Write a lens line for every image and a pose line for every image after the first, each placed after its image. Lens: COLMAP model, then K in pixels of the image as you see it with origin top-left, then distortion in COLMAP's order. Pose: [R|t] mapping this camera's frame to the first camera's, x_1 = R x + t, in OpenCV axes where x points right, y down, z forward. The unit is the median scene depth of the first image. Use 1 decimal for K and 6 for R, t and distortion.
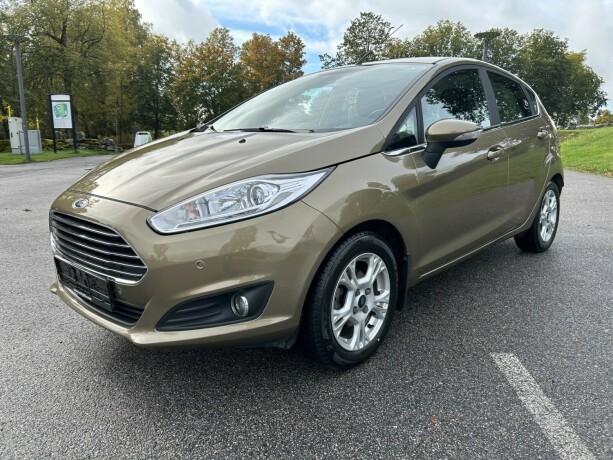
lens RADIAL K [[504.4, 0, 306.5], [0, 504.4, 230.0], [0, 0, 1]] dist [0.092378, -0.164156]
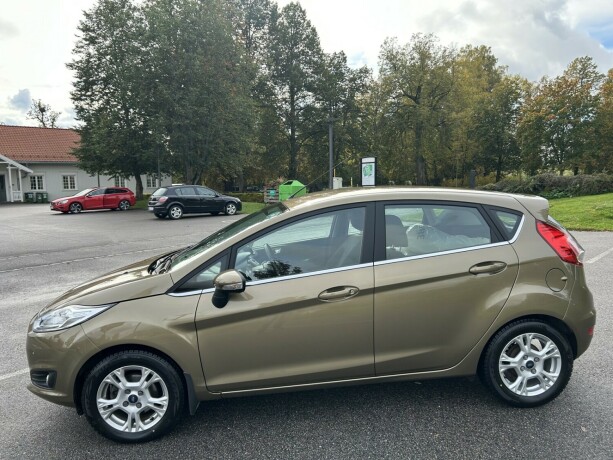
lens RADIAL K [[504.4, 0, 306.5], [0, 504.4, 230.0], [0, 0, 1]] dist [0.092378, -0.164156]
pose [[0.699727, 0.057596, -0.712084, 0.176903], [-0.088785, 0.996028, -0.006681, -0.044756], [0.708872, 0.067897, 0.702062, 0.037514]]
